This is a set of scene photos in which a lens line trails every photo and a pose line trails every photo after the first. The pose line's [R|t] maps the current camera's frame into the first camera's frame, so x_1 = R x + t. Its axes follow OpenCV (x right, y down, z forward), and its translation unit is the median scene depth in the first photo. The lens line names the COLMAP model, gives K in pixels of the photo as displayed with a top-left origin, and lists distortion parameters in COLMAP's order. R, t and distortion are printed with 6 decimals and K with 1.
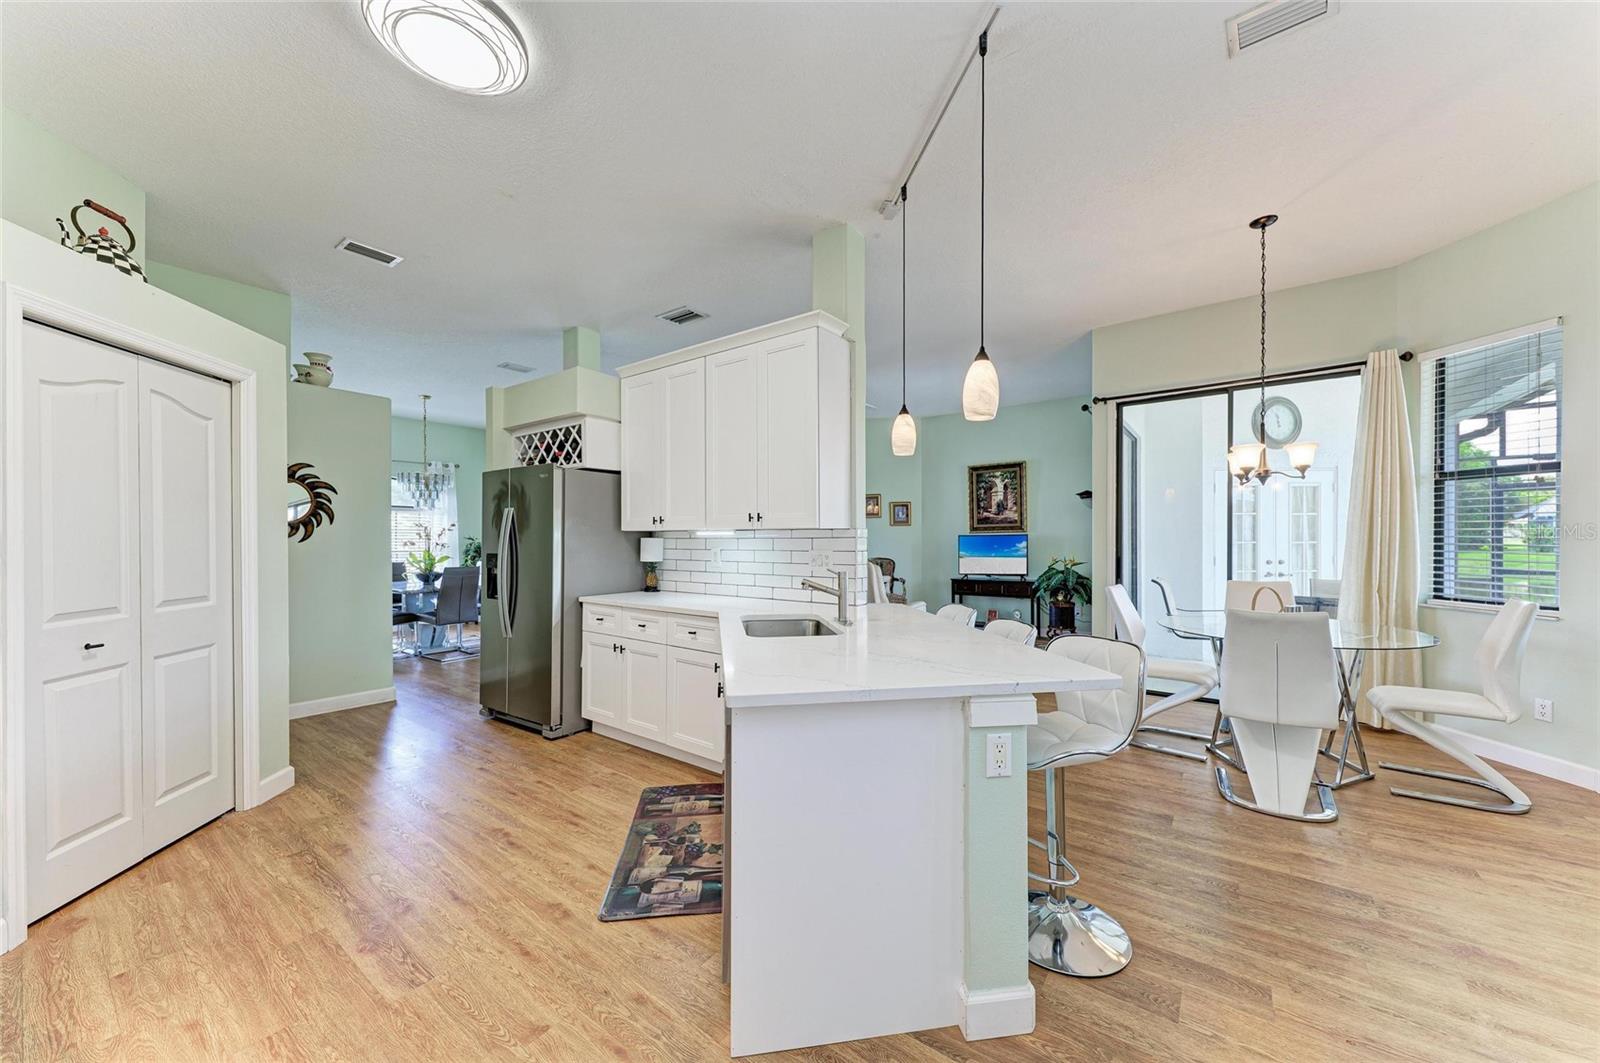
lens RADIAL K [[578.7, 0, 804.5], [0, 578.7, 537.6], [0, 0, 1]] dist [0.020879, -0.008448]
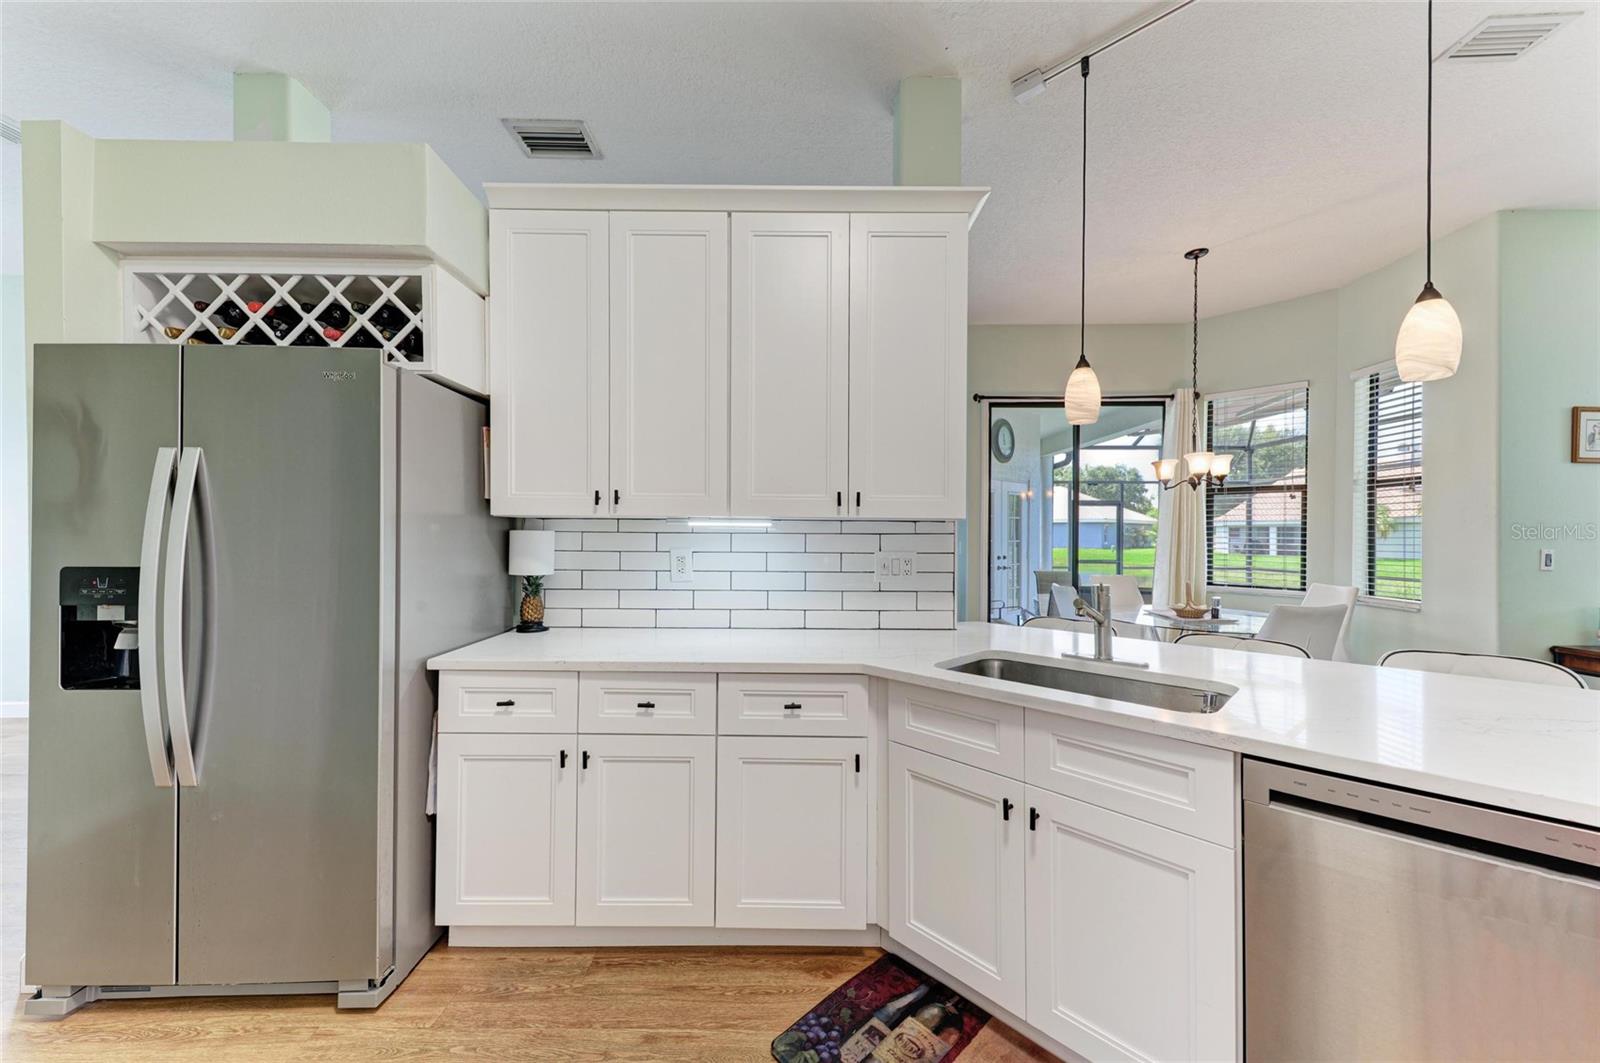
lens RADIAL K [[594.9, 0, 793.4], [0, 594.9, 537.6], [0, 0, 1]] dist [0.023337, -0.009167]
pose [[0.803308, 0.005784, 0.595536, -0.448961], [-0.009207, 0.999954, 0.002707, 0.003901], [-0.595493, -0.007658, 0.803324, 0.470901]]
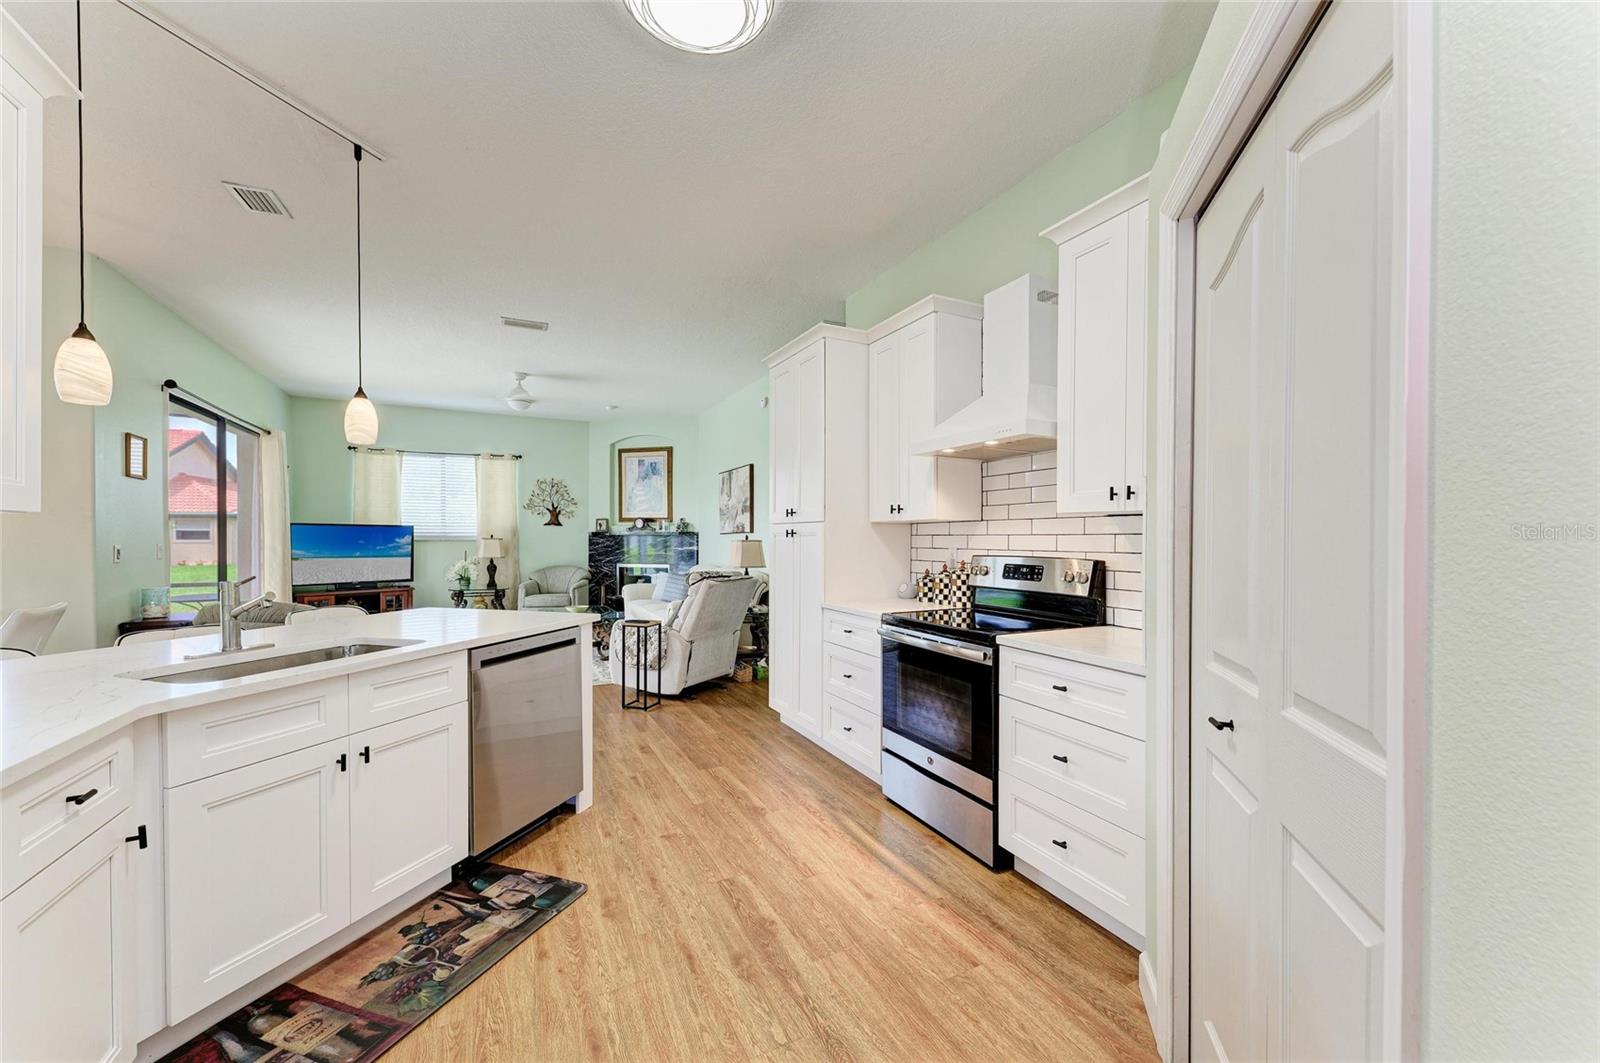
lens RADIAL K [[603.3, 0, 799.1], [0, 603.3, 545.2], [0, 0, 1]] dist [0.011031, 0.000010]
pose [[-0.891978, -0.001575, 0.452076, -0.639921], [0.002152, 0.999968, 0.007730, 0.007141], [-0.452074, 0.007868, -0.891946, 0.965163]]
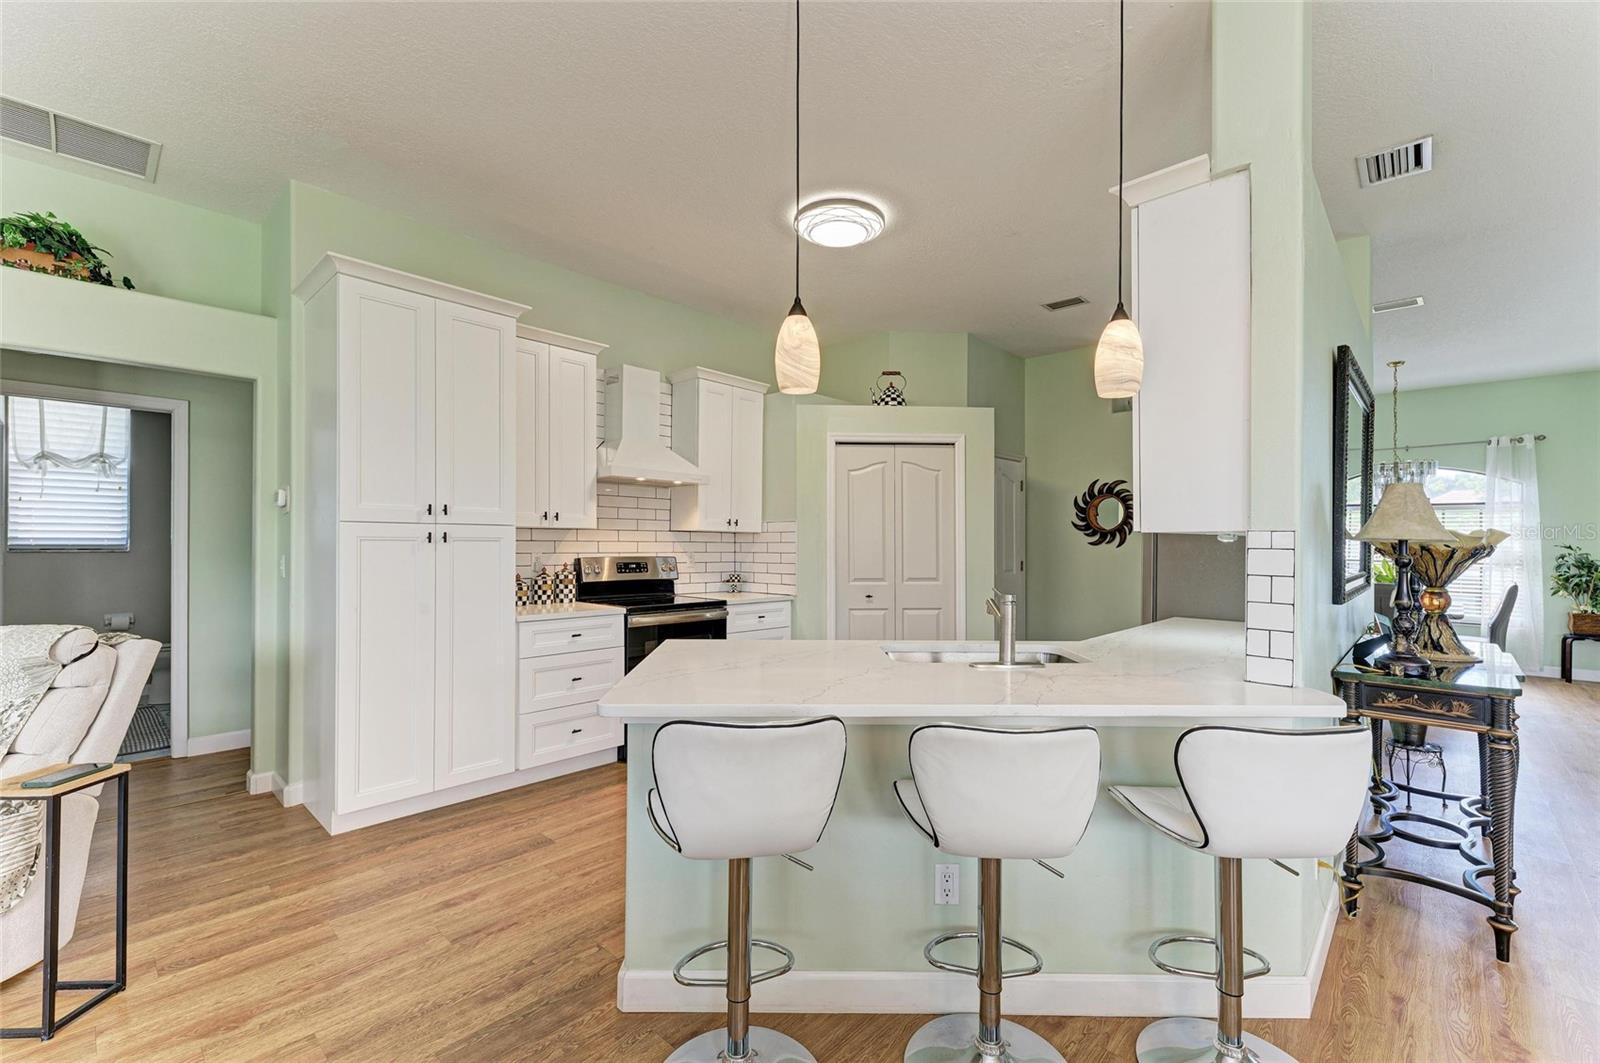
lens RADIAL K [[677.9, 0, 801.9], [0, 677.9, 539.4], [0, 0, 1]] dist [0.009112, -0.000135]
pose [[-0.126786, -0.000176, -0.991930, 0.651545], [-0.005601, 0.999984, 0.000538, -0.006141], [0.991914, 0.005624, -0.126785, 0.612408]]
